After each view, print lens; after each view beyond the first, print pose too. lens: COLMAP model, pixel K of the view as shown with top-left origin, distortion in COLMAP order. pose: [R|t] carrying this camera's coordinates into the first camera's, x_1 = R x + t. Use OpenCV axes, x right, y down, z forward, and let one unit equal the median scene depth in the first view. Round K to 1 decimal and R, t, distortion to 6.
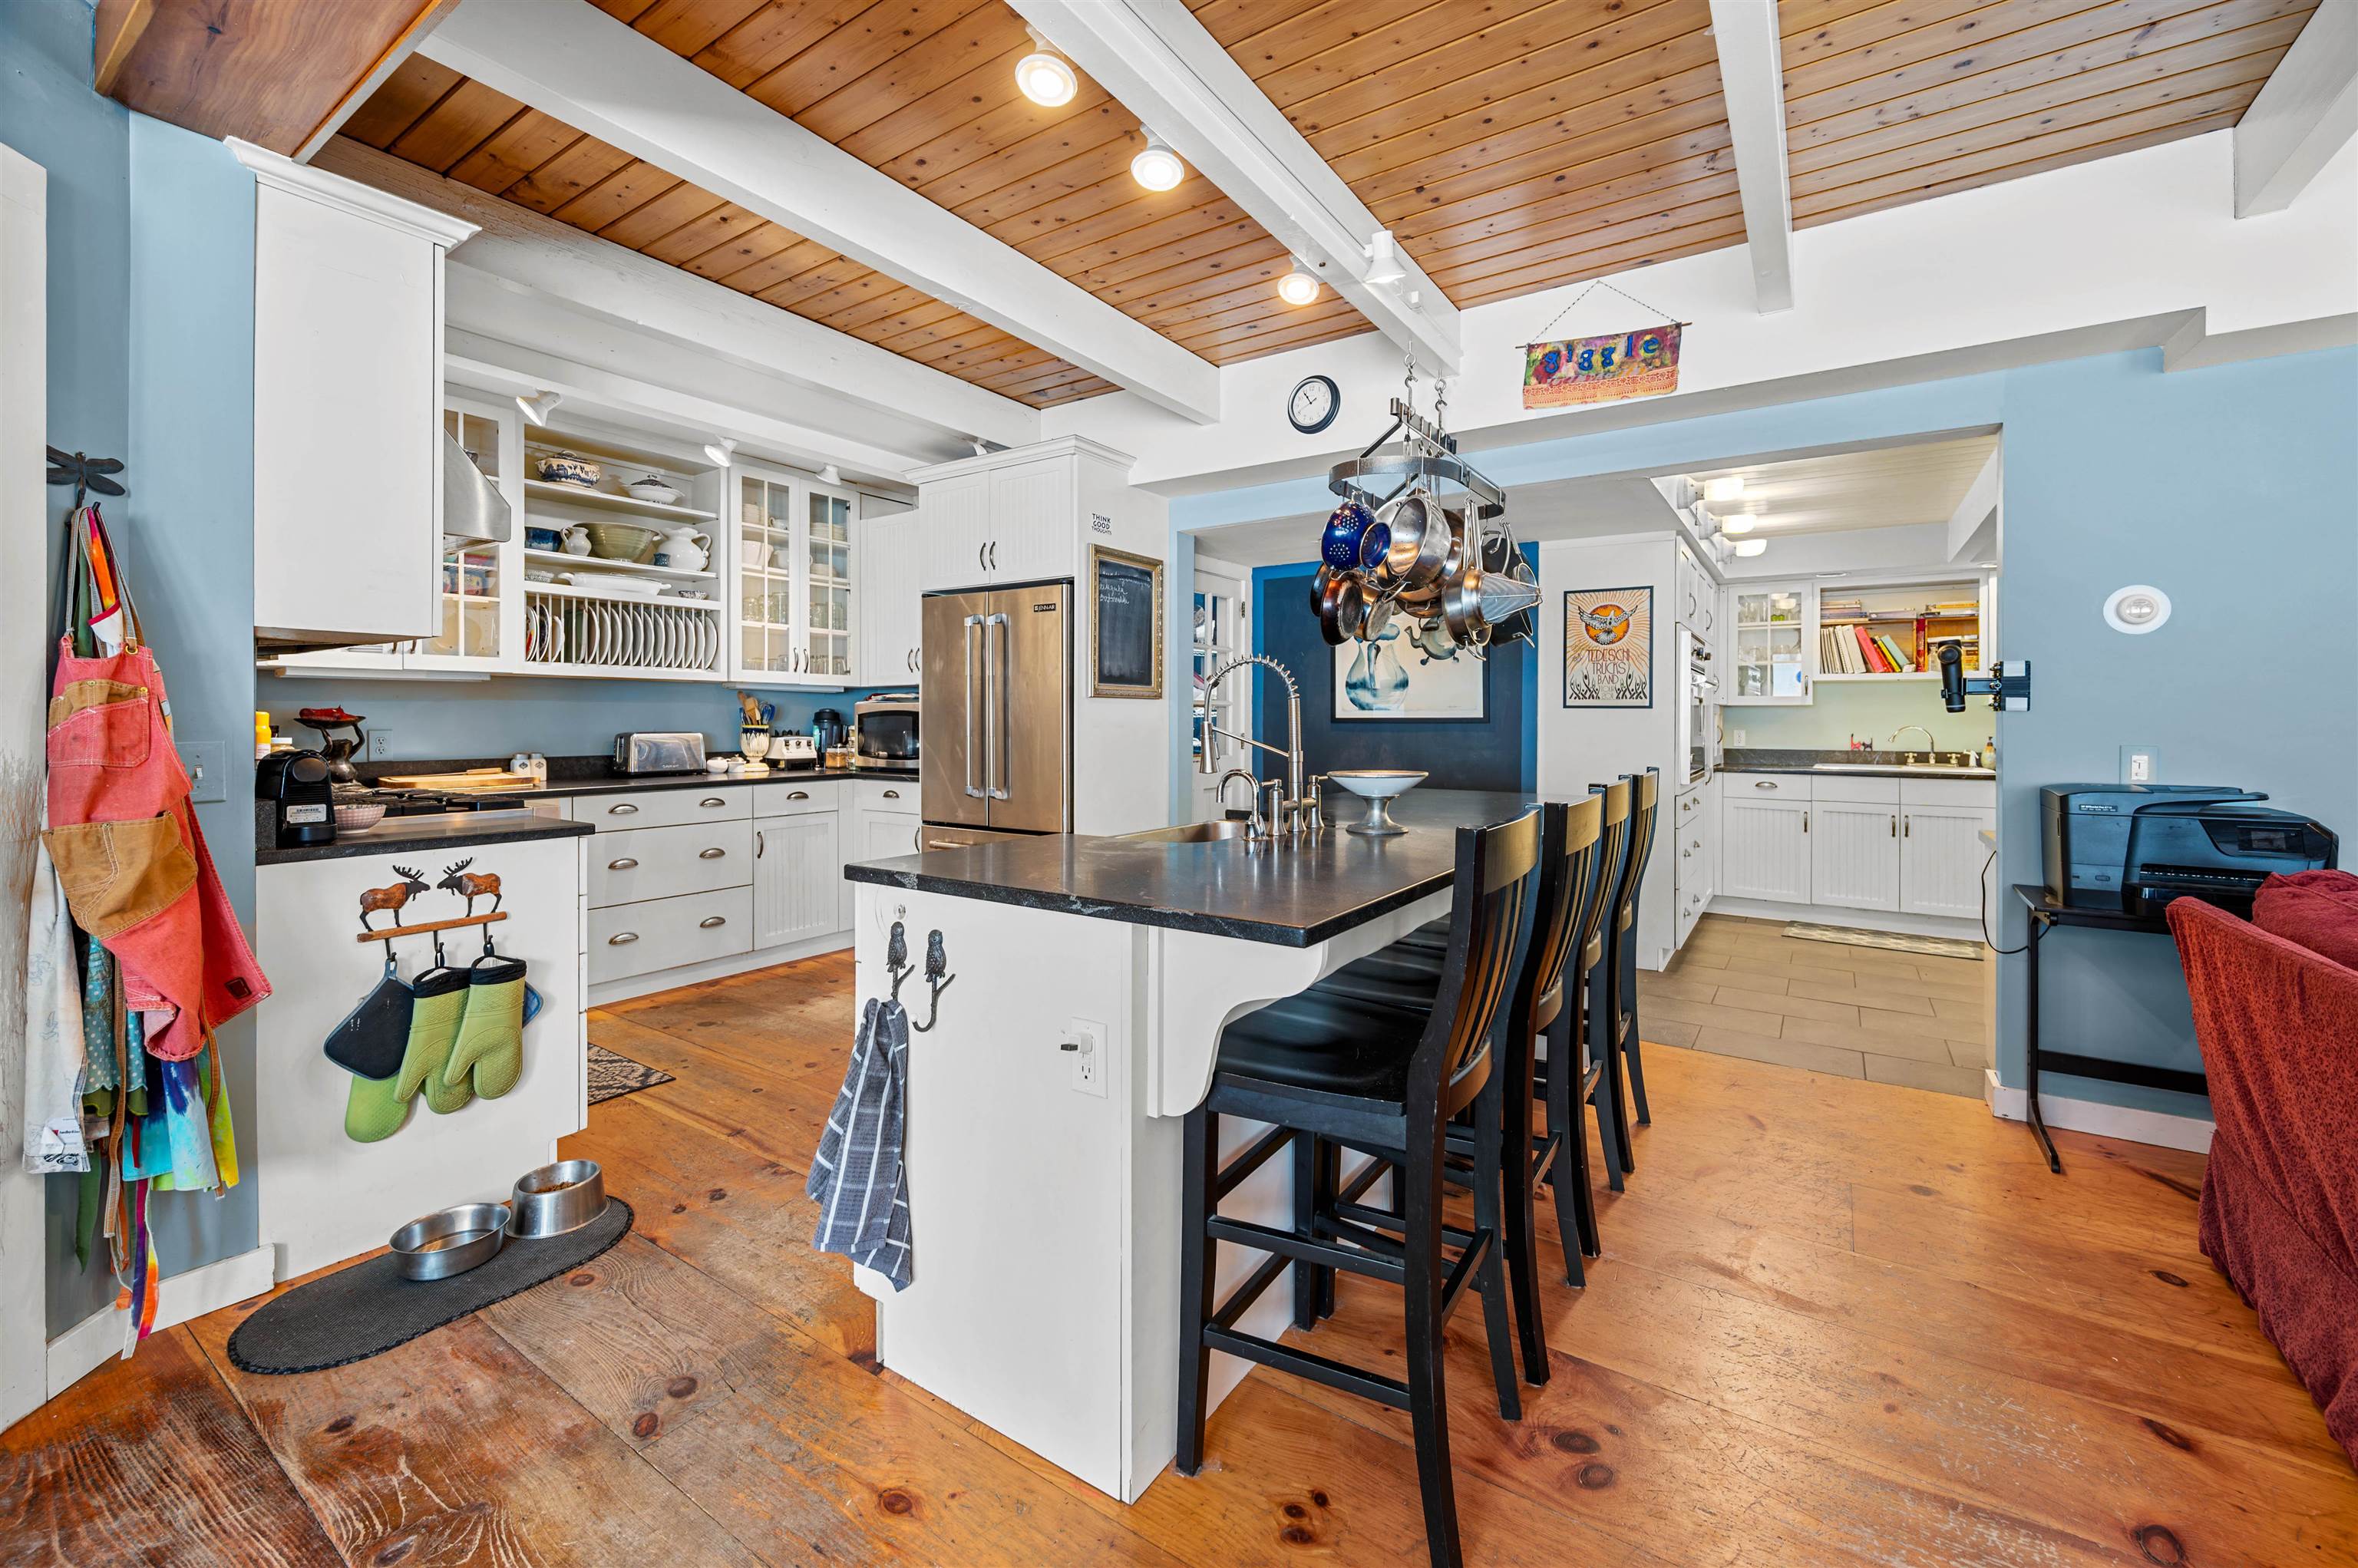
lens RADIAL K [[956.0, 0, 1156.0], [0, 956.0, 717.9], [0, 0, 1]] dist [-0.004296, 0.000303]
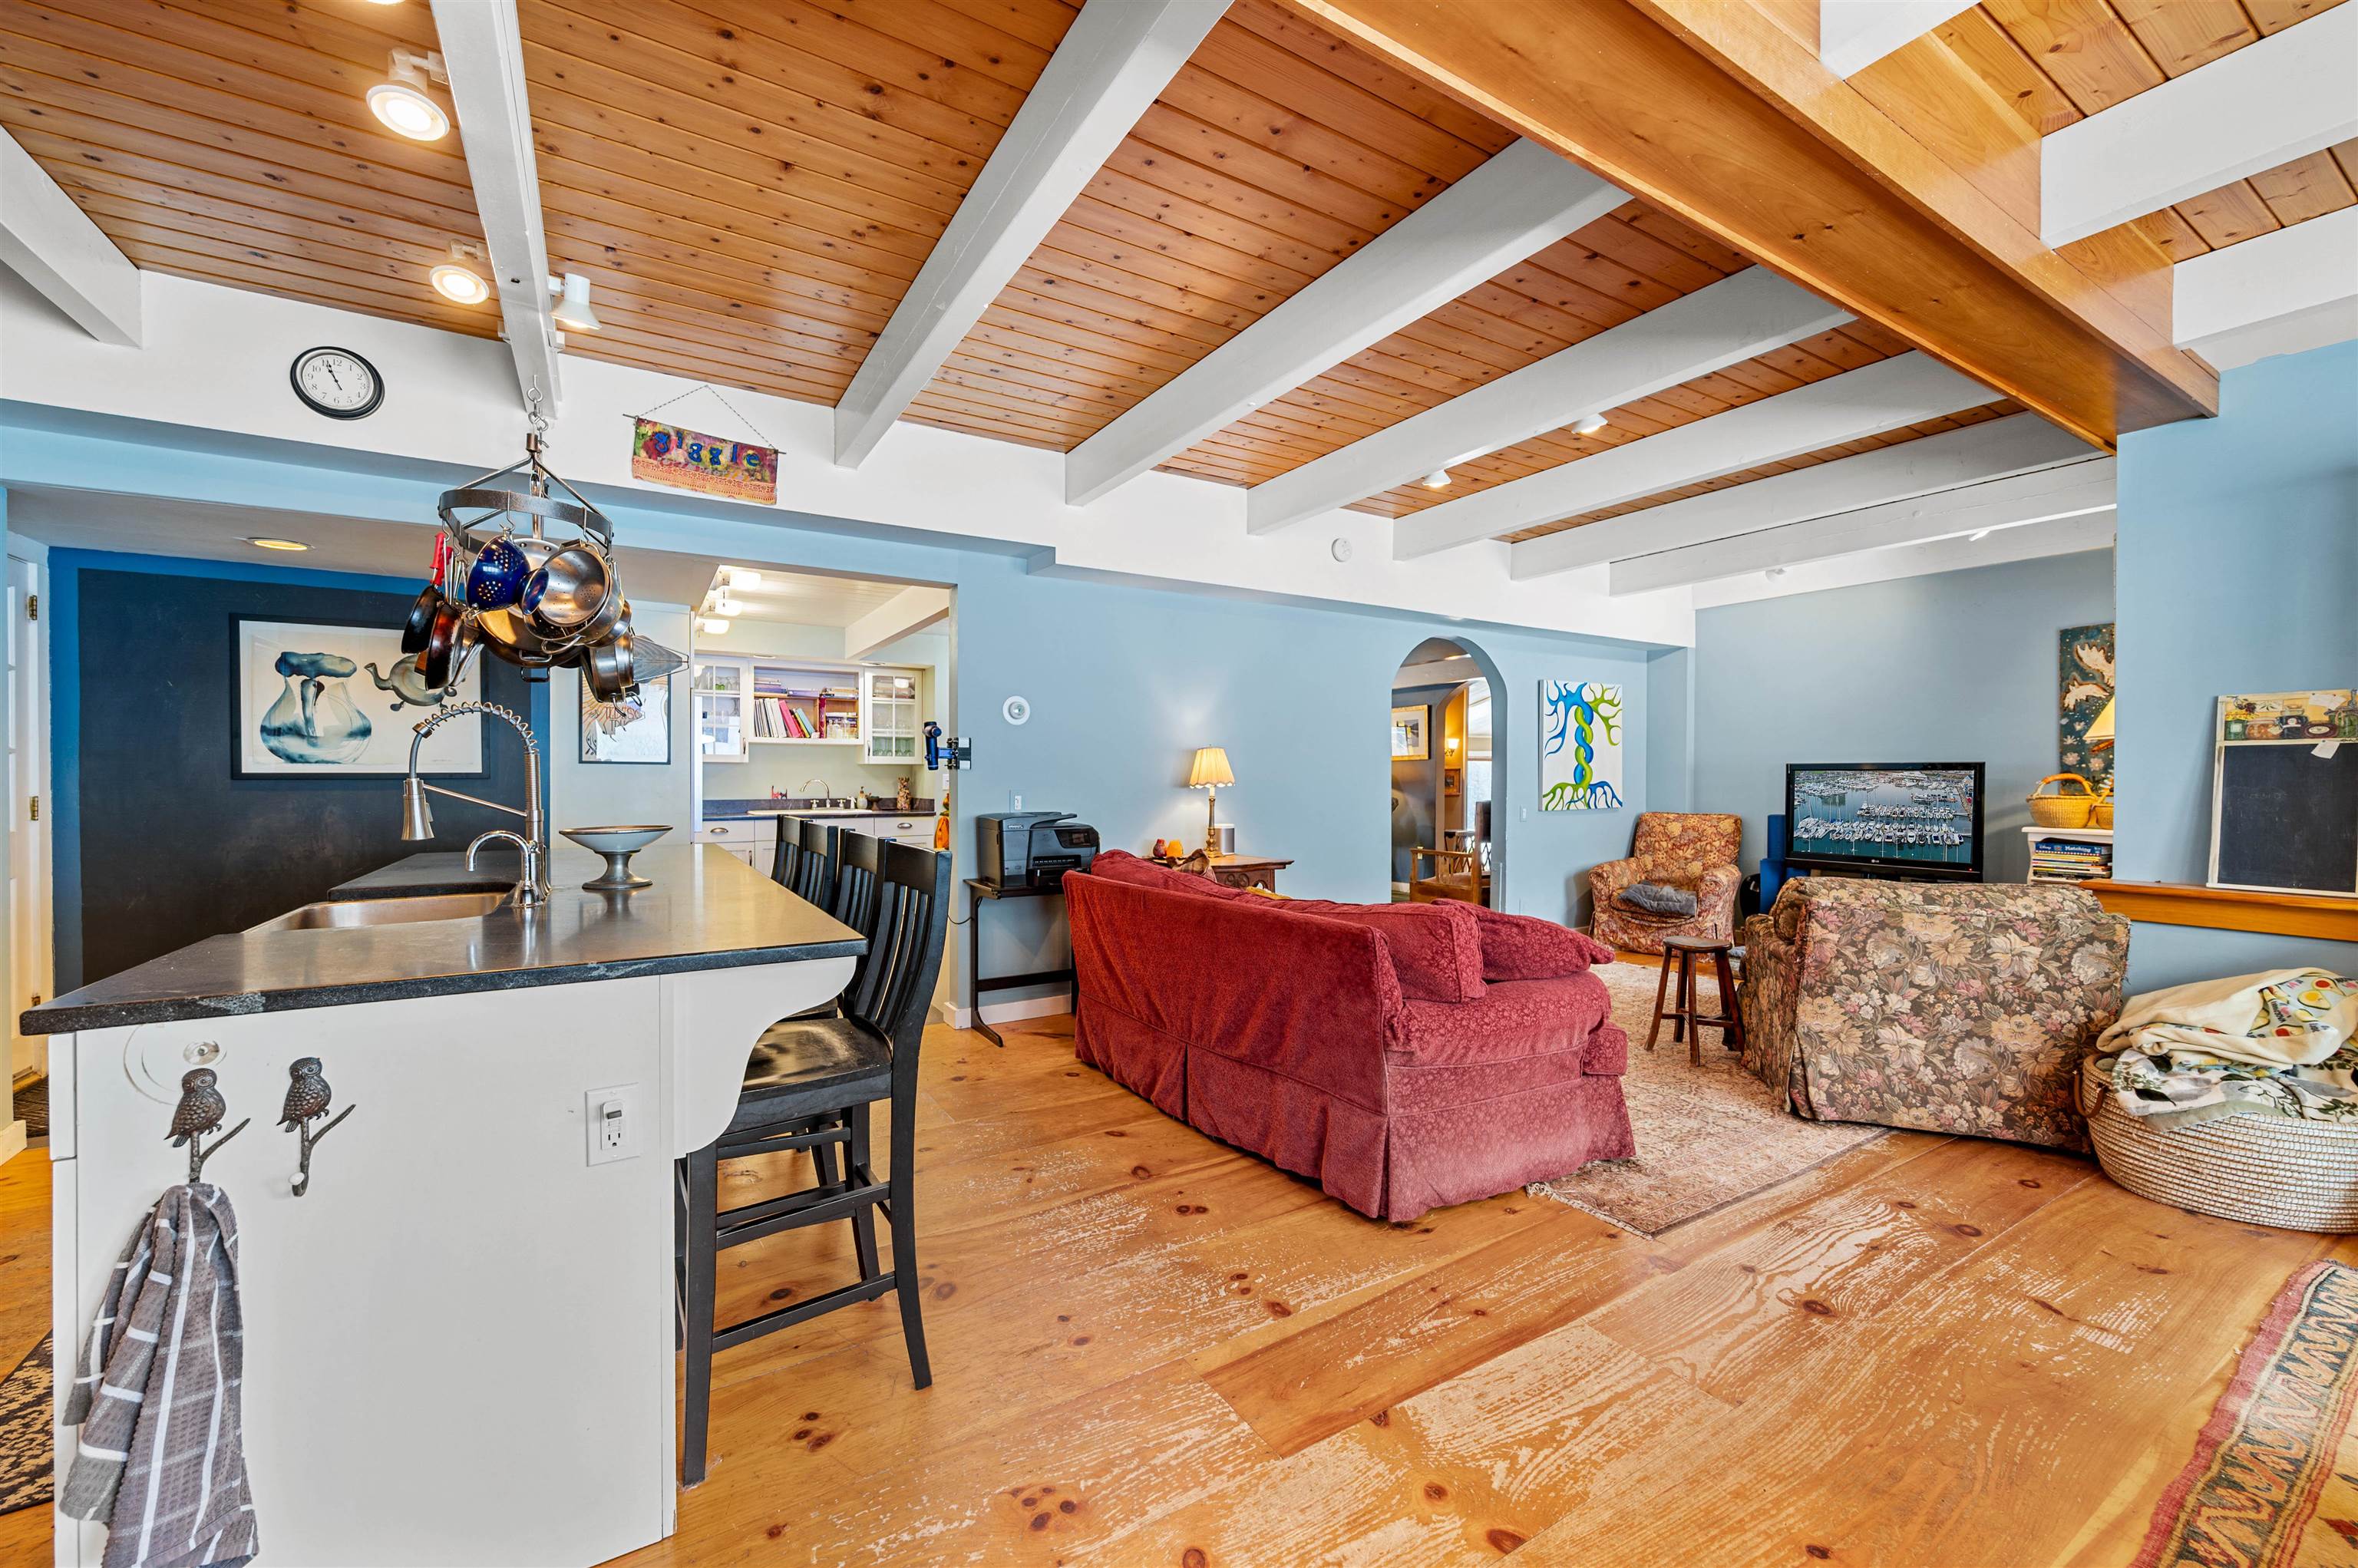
lens RADIAL K [[956.0, 0, 1166.3], [0, 956.0, 781.8], [0, 0, 1]] dist [-0.004296, 0.000303]
pose [[0.408083, -0.008171, 0.912908, -0.370389], [-0.001009, 0.999955, 0.009401, -0.001423], [-0.912944, -0.004758, 0.408056, 0.046036]]
